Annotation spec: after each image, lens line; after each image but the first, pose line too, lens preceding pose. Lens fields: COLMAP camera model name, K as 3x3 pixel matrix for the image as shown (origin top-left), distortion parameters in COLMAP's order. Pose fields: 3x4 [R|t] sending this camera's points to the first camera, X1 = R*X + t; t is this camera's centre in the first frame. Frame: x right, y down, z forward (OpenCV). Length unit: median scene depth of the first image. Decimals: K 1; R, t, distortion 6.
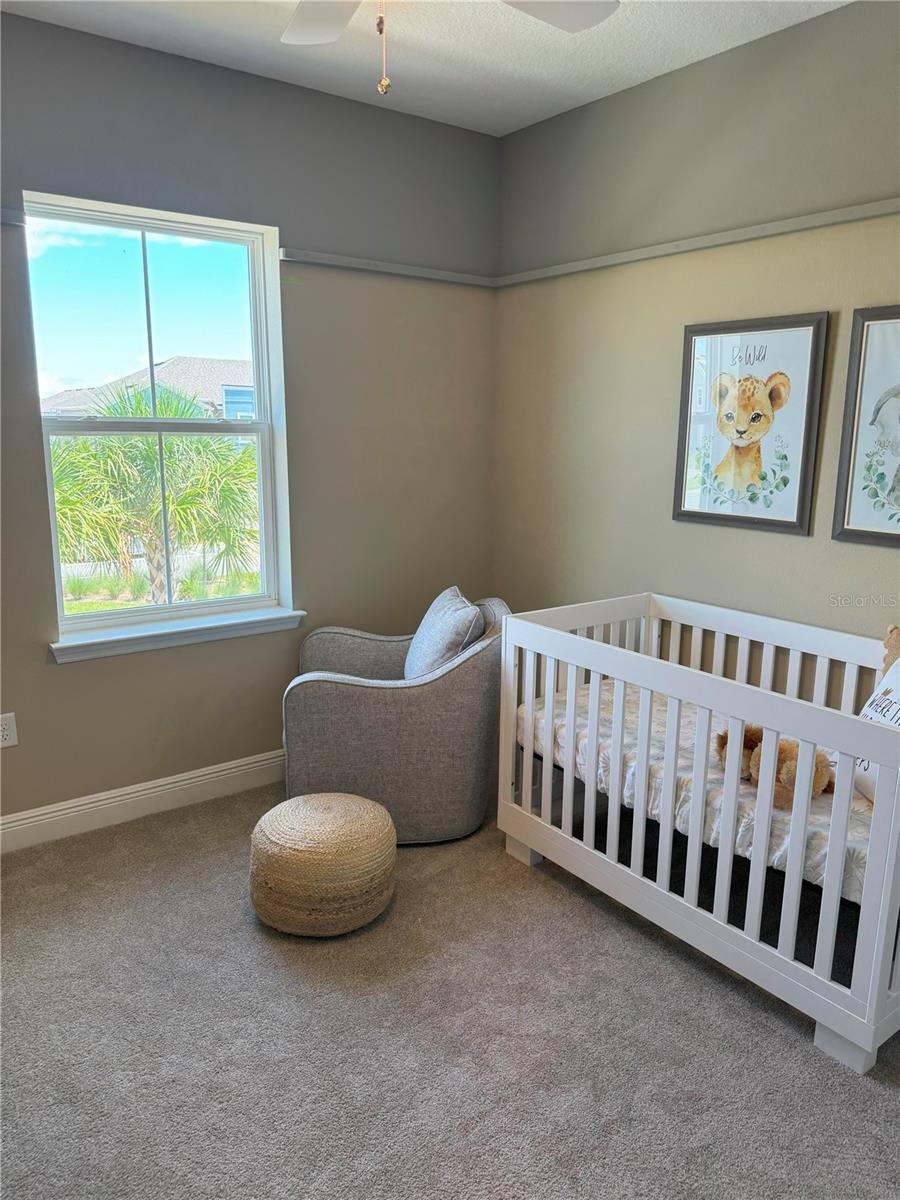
lens RADIAL K [[854.1, 0, 450.0], [0, 854.1, 600.0], [0, 0, 1]] dist [0.055736, -0.063072]
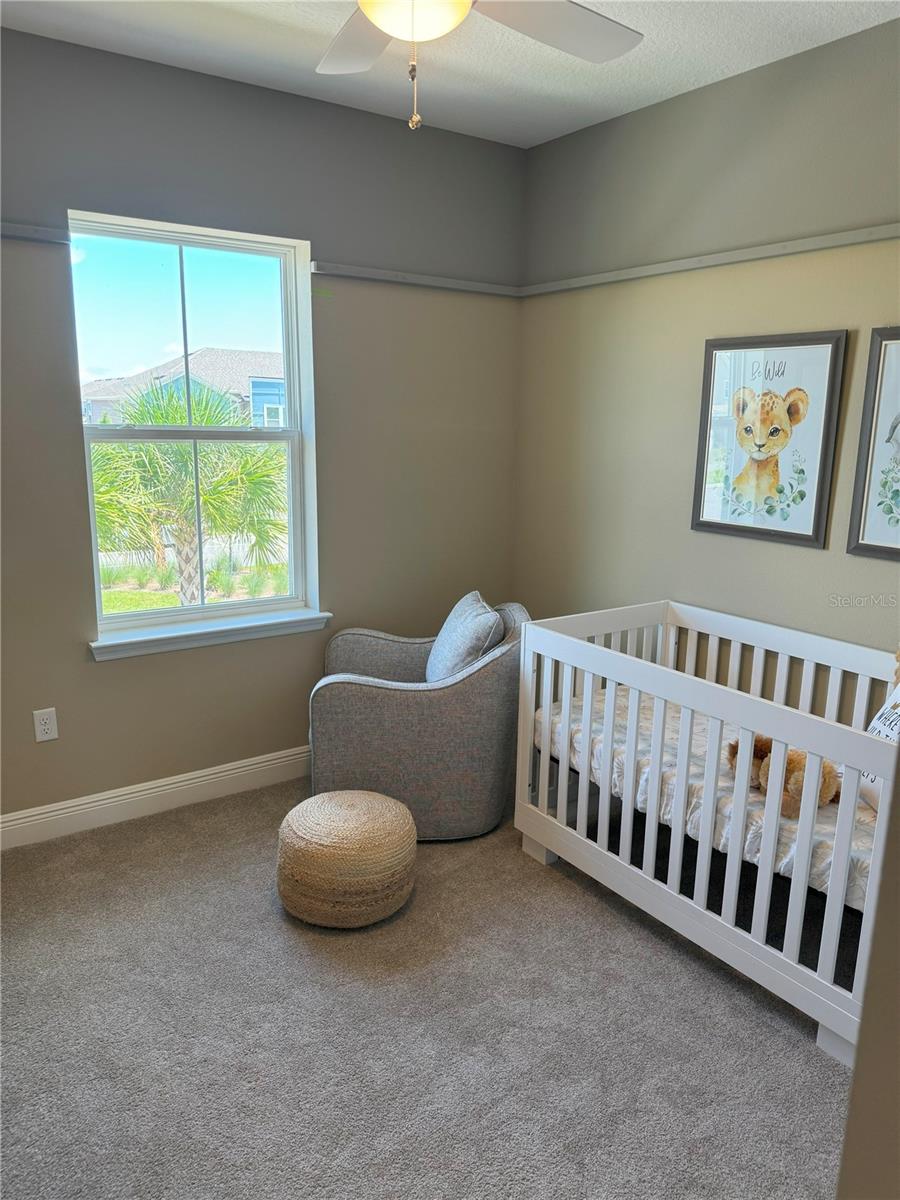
lens RADIAL K [[852.6, 0, 444.9], [0, 852.6, 601.6], [0, 0, 1]] dist [0.059313, -0.067684]
pose [[0.999388, 0.013573, -0.032240, 0.001261], [-0.013225, 0.999852, 0.010973, -0.017866], [0.032384, -0.010540, 0.999420, -0.034297]]
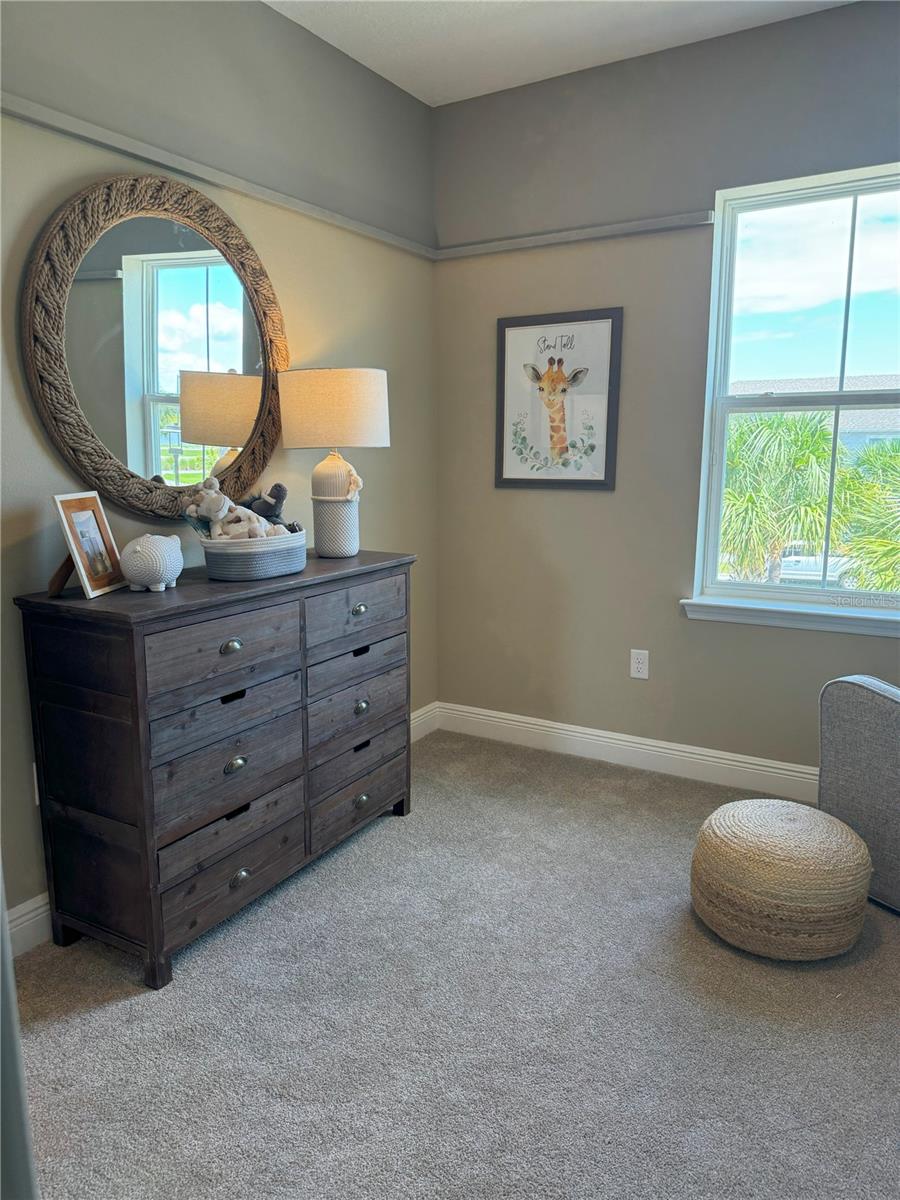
lens RADIAL K [[852.6, 0, 444.9], [0, 852.6, 601.6], [0, 0, 1]] dist [0.059313, -0.067684]
pose [[0.390435, 0.152878, -0.907848, 0.474104], [-0.177101, 0.980170, 0.088891, 0.011347], [0.903435, 0.126074, 0.409768, 0.295012]]
